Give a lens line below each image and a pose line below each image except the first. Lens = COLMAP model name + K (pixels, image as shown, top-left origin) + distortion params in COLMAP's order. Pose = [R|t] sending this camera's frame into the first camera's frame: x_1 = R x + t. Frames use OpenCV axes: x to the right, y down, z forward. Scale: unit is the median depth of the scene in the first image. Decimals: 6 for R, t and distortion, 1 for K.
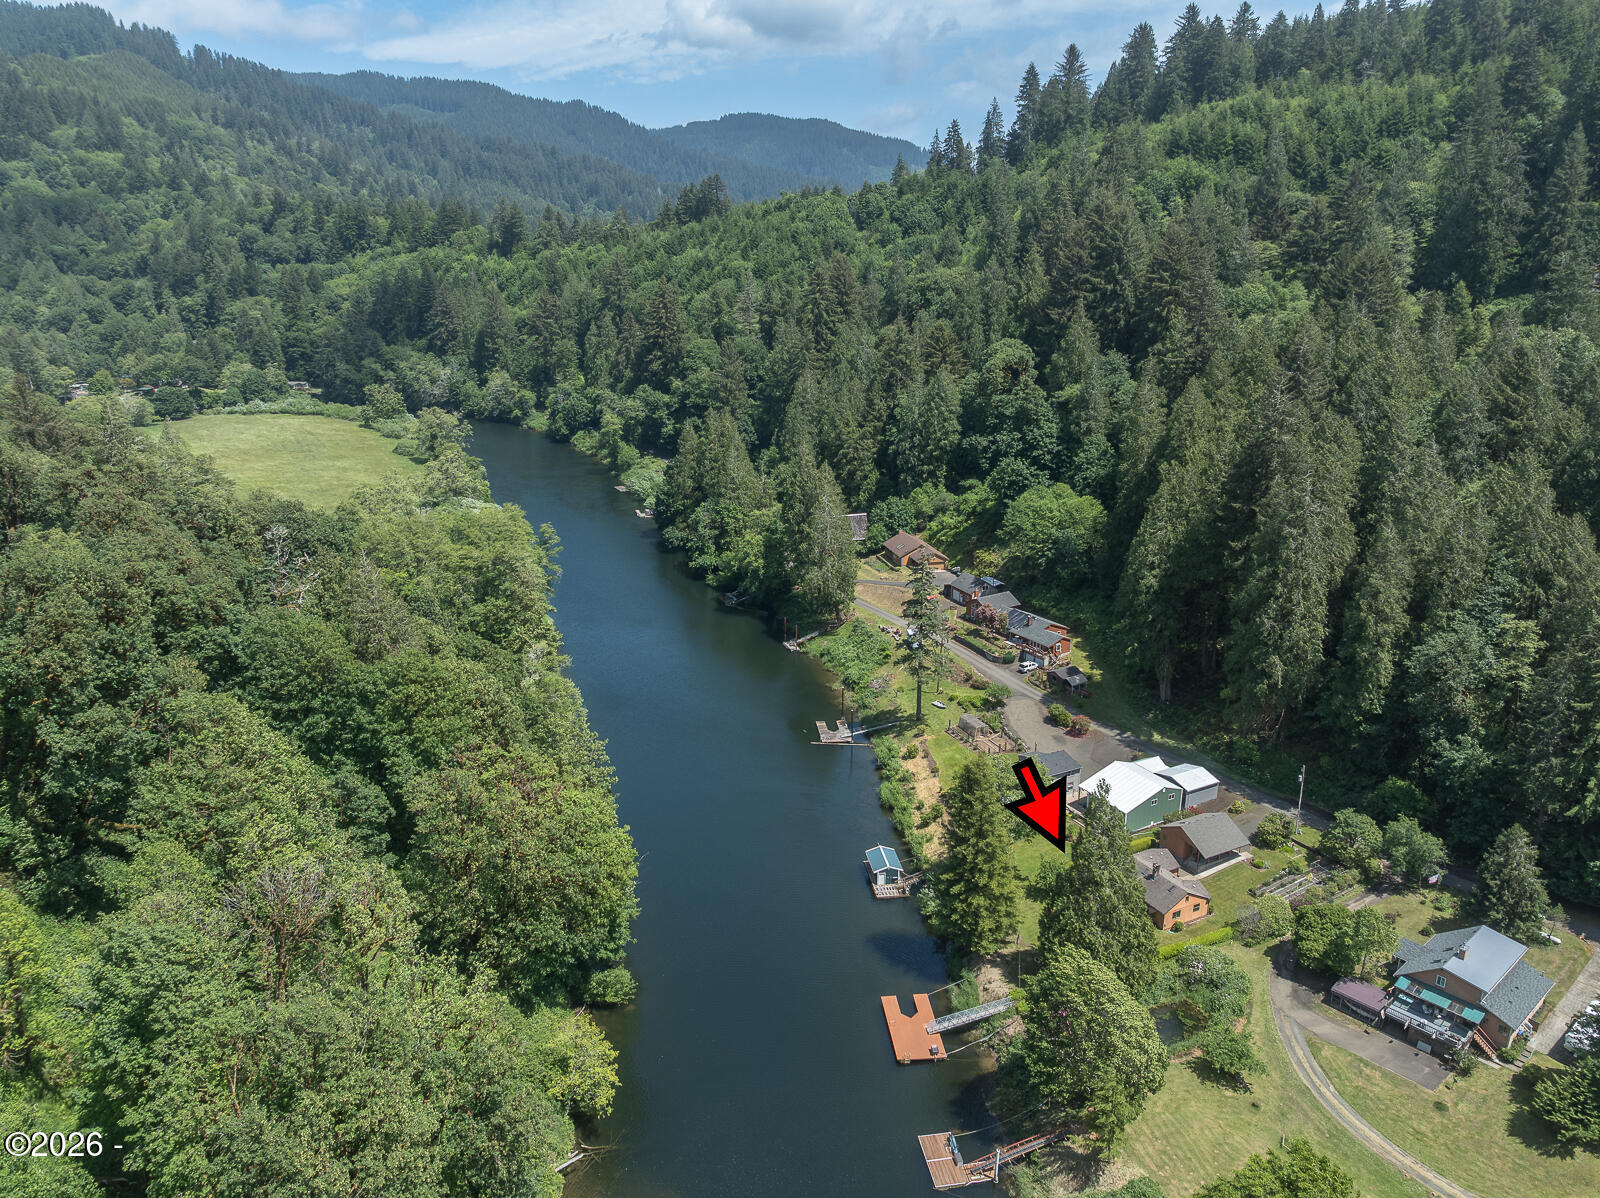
lens RADIAL K [[1139.6, 0, 809.1], [0, 1139.6, 592.3], [0, 0, 1]] dist [-0.045472, 0.014371]
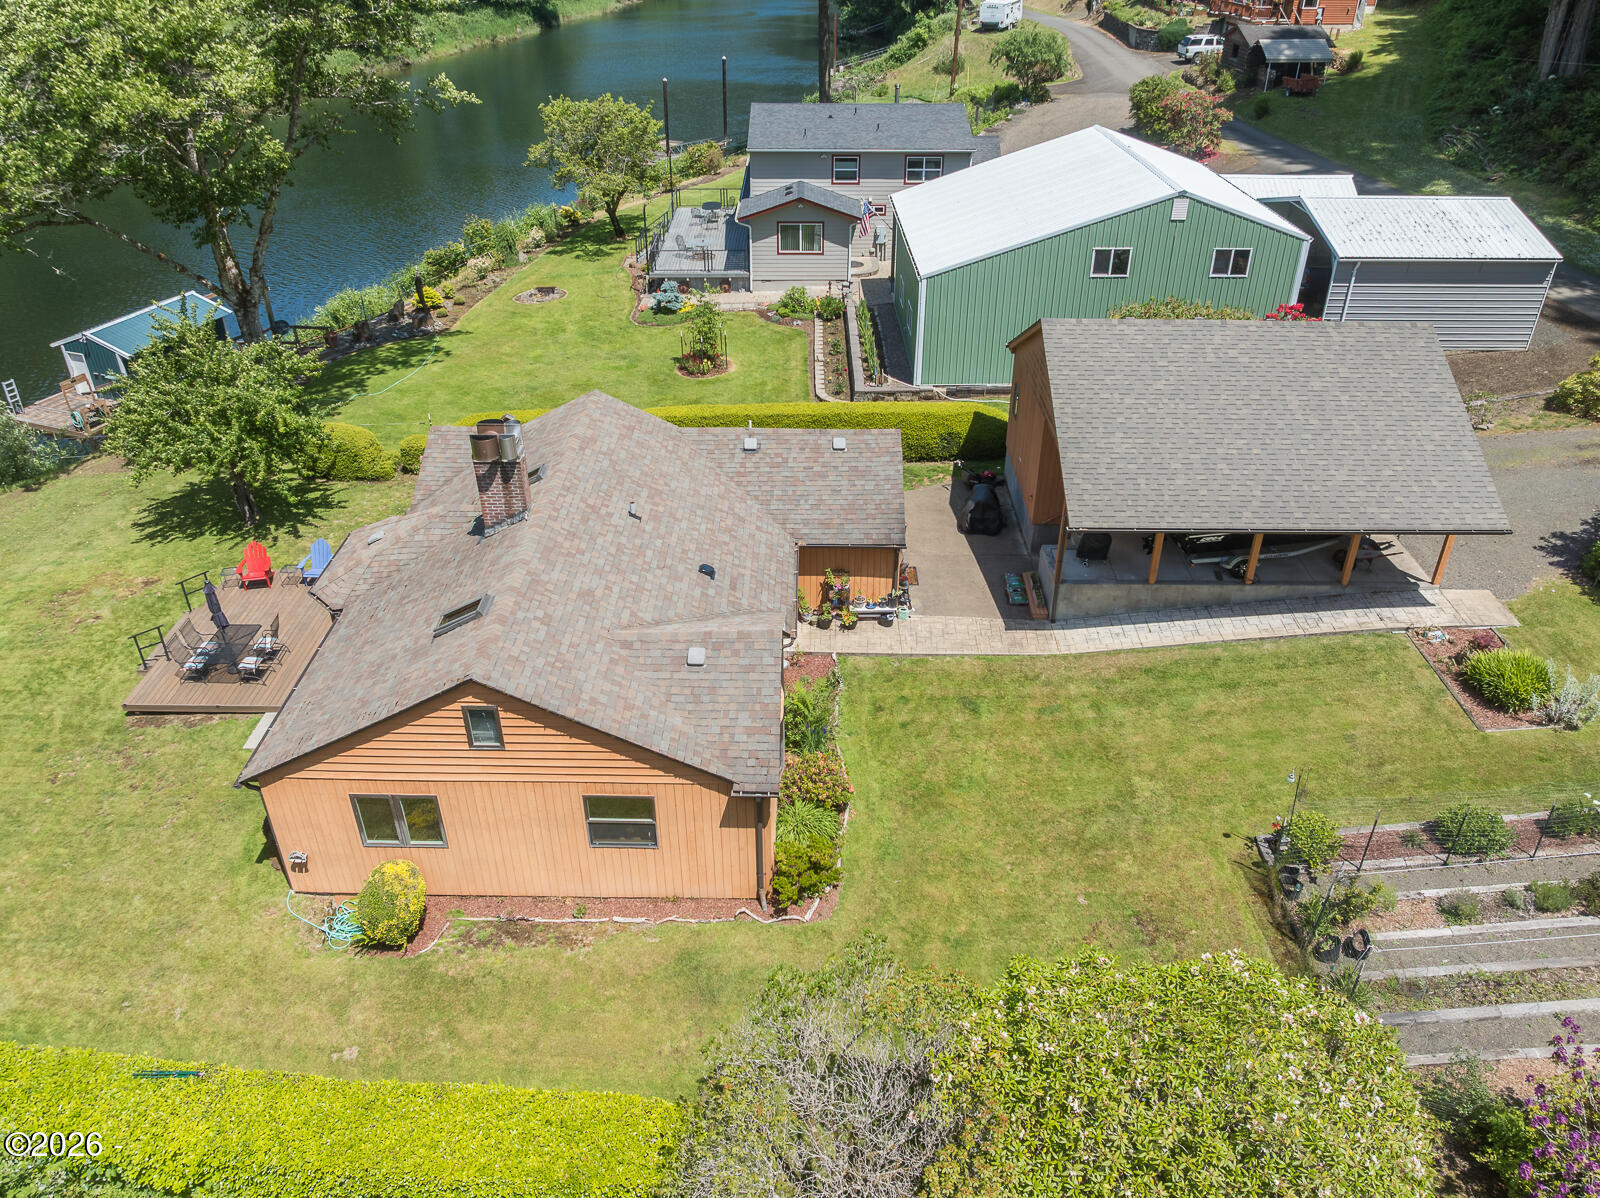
lens RADIAL K [[1139.6, 0, 803.6], [0, 1139.6, 590.3], [0, 0, 1]] dist [-0.045472, 0.014371]
pose [[0.881629, 0.245396, -0.403127, 0.181237], [-0.133929, 0.949160, 0.284883, 0.098218], [0.452541, -0.197170, 0.869672, 0.408719]]
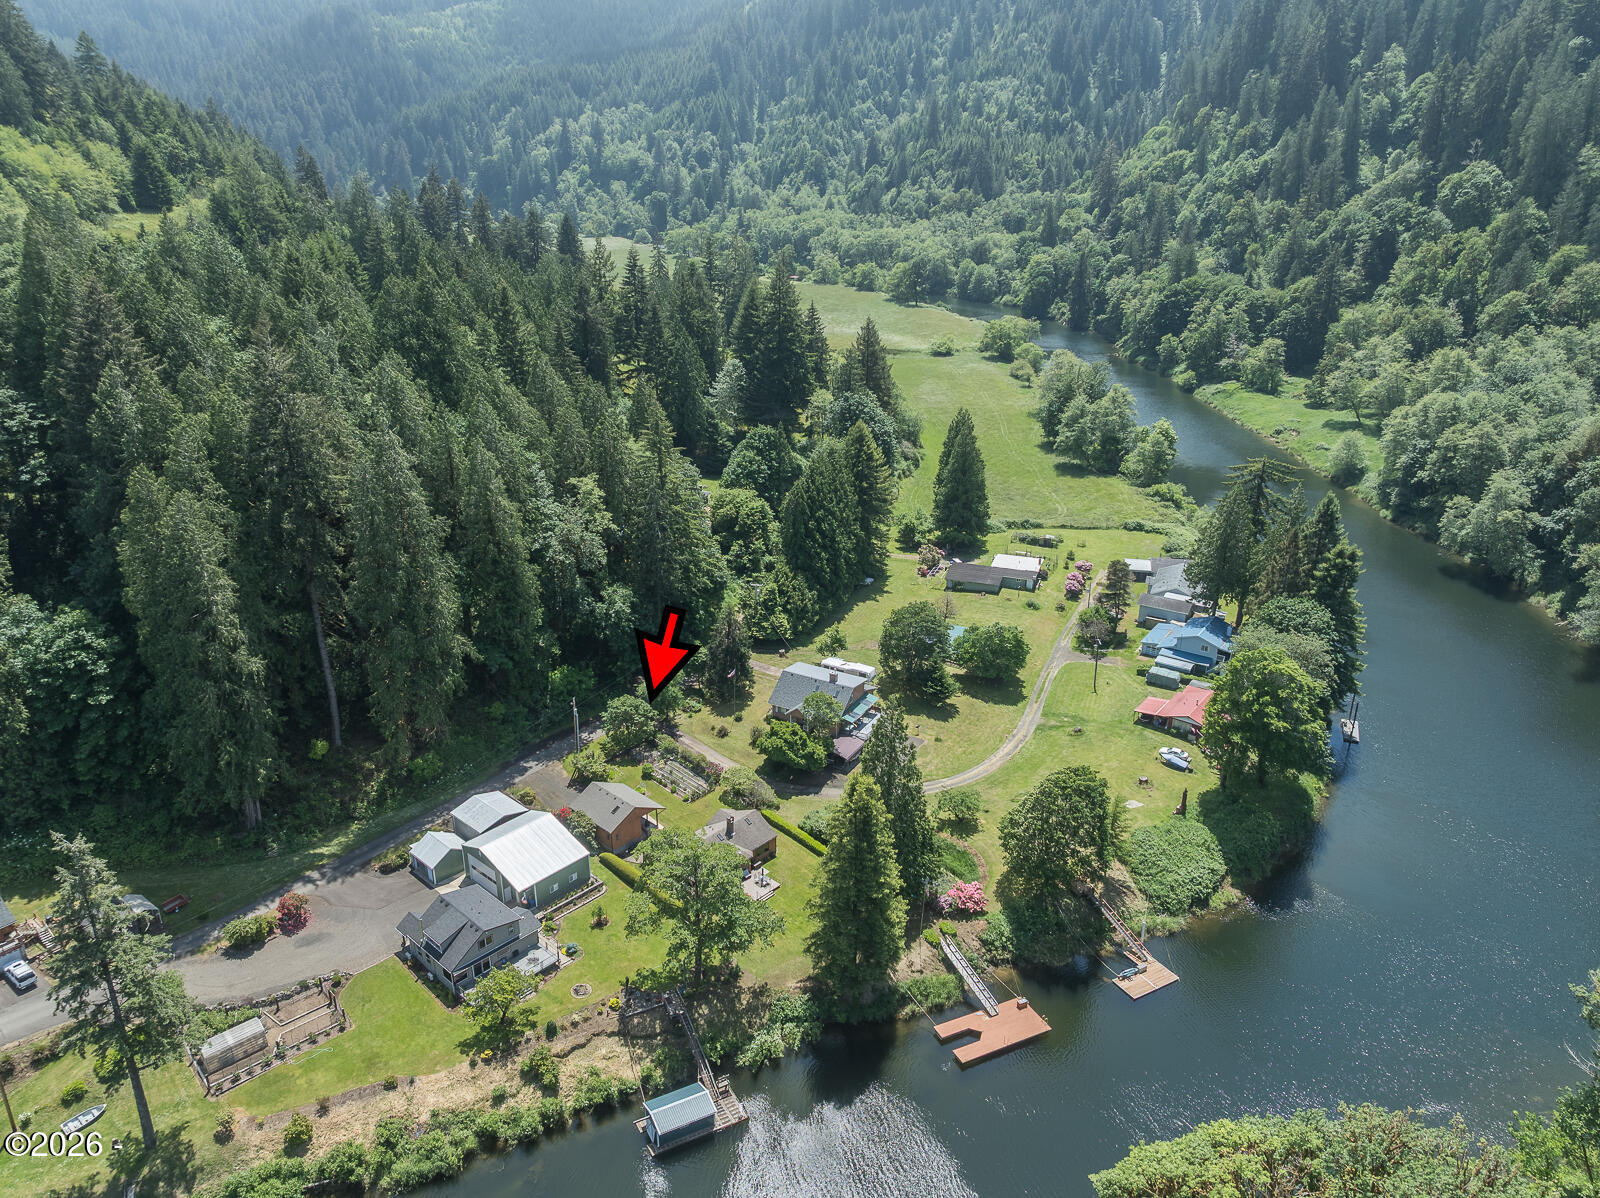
lens RADIAL K [[1139.6, 0, 803.8], [0, 1139.6, 595.5], [0, 0, 1]] dist [-0.045472, 0.014371]
pose [[-0.329872, -0.356609, 0.874079, -0.215740], [0.274247, 0.849774, 0.450192, -0.148020], [-0.903312, 0.388219, -0.182518, 0.476733]]
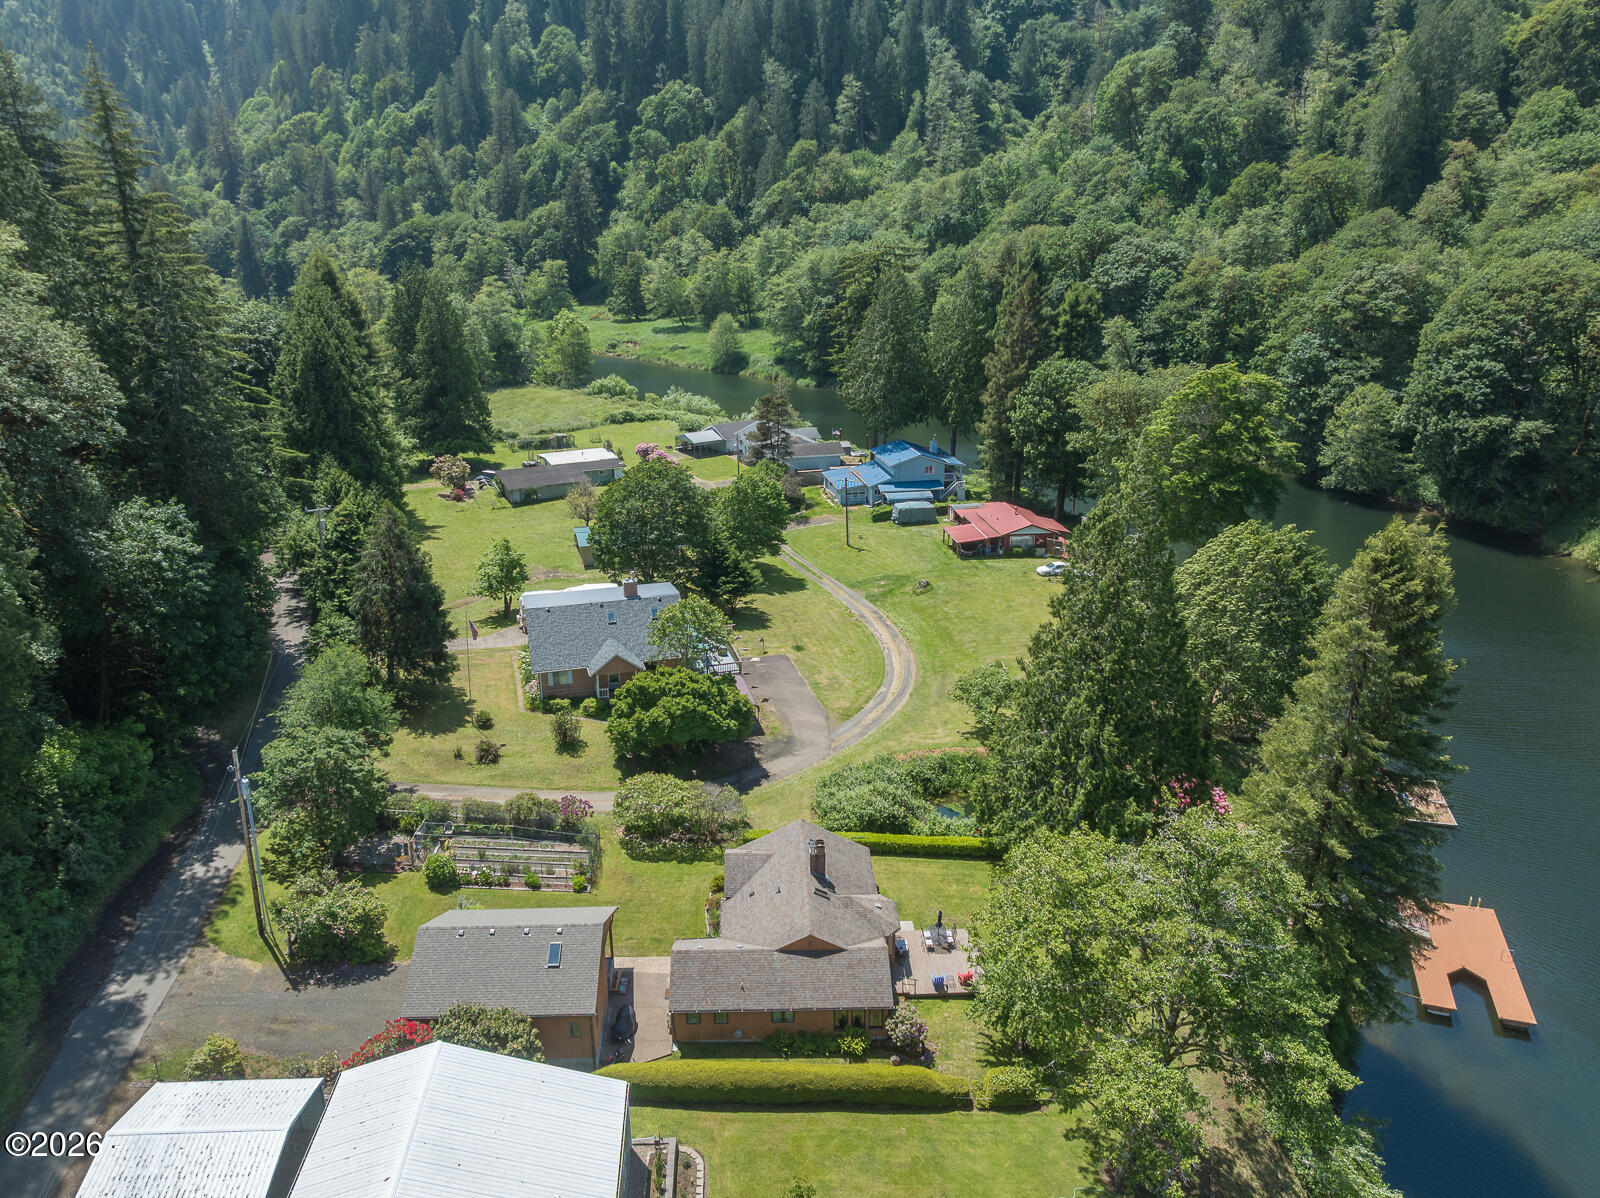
lens RADIAL K [[1139.6, 0, 805.7], [0, 1139.6, 599.7], [0, 0, 1]] dist [-0.045472, 0.014371]
pose [[-0.904864, -0.144500, 0.400425, 0.080578], [0.124742, 0.809334, 0.573949, -0.025848], [-0.407014, 0.569296, -0.714313, 0.568775]]
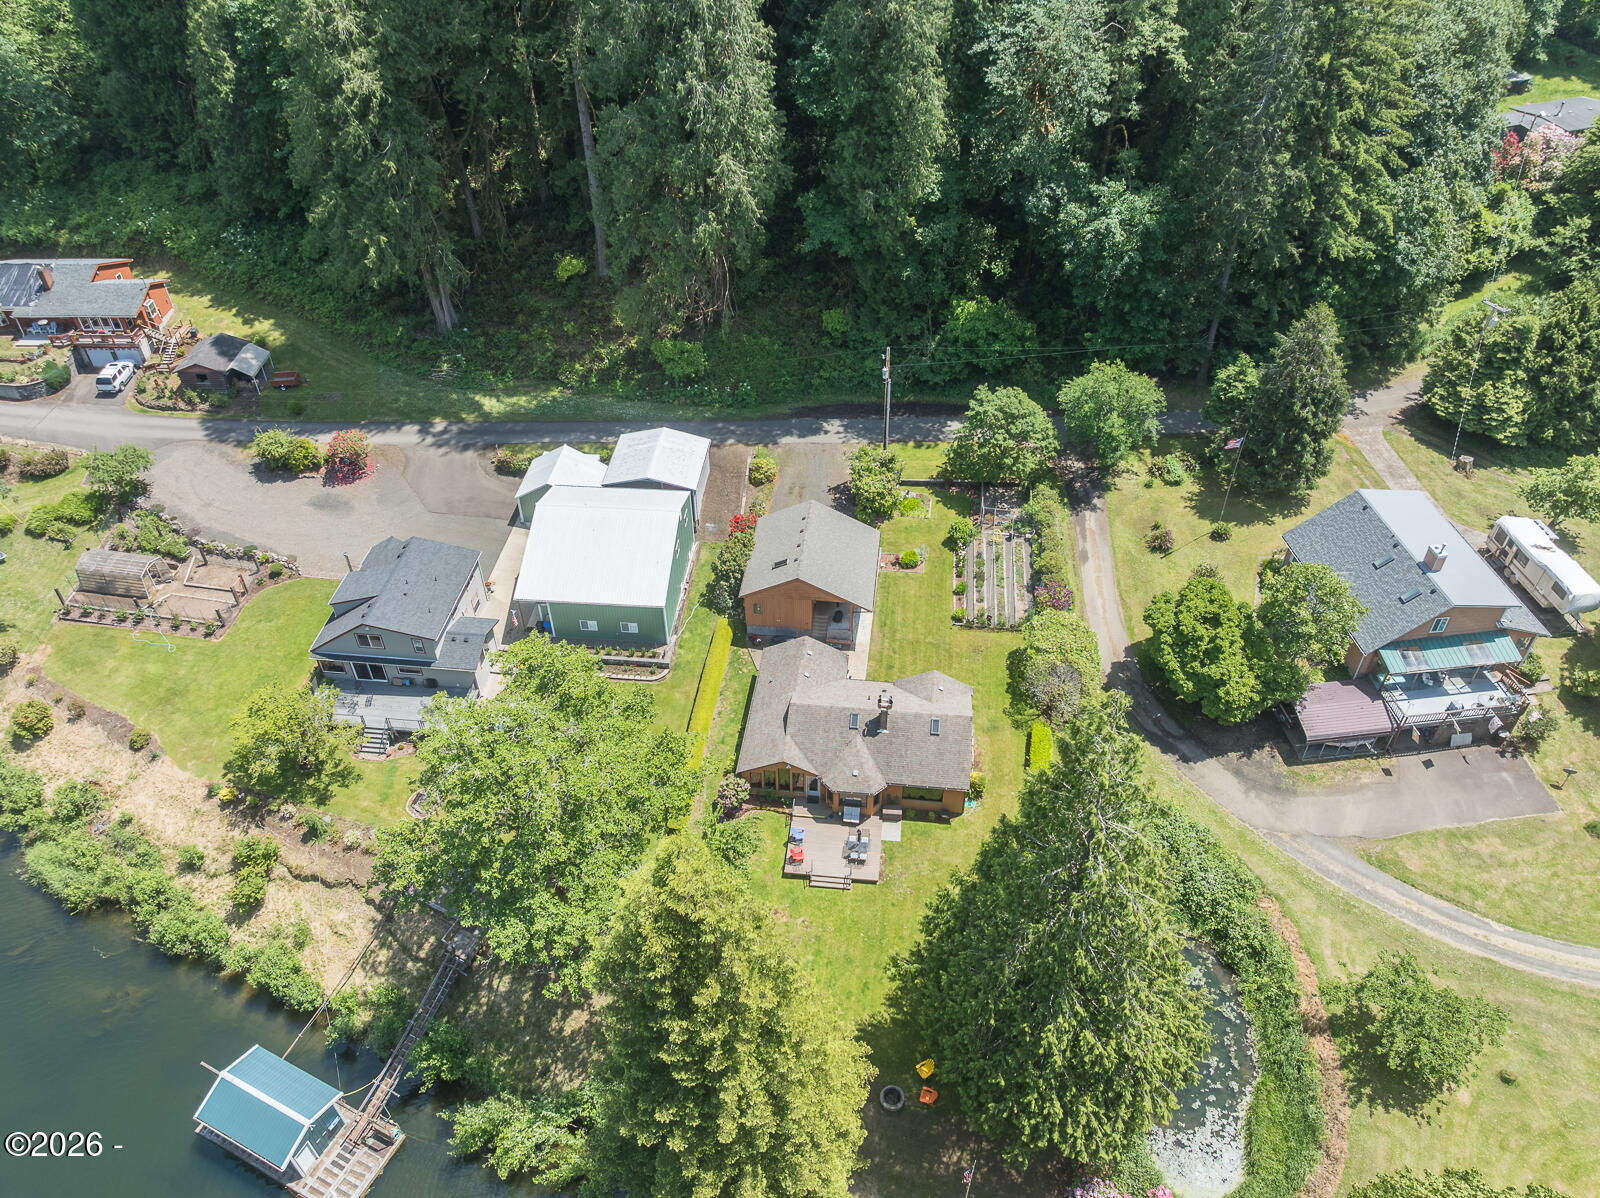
lens RADIAL K [[1139.6, 0, 799.6], [0, 1139.6, 602.3], [0, 0, 1]] dist [-0.045472, 0.014371]
pose [[0.562491, -0.552465, 0.615132, 0.016136], [0.254139, 0.823498, 0.507213, -0.011410], [-0.786777, -0.128973, 0.603613, 0.347671]]
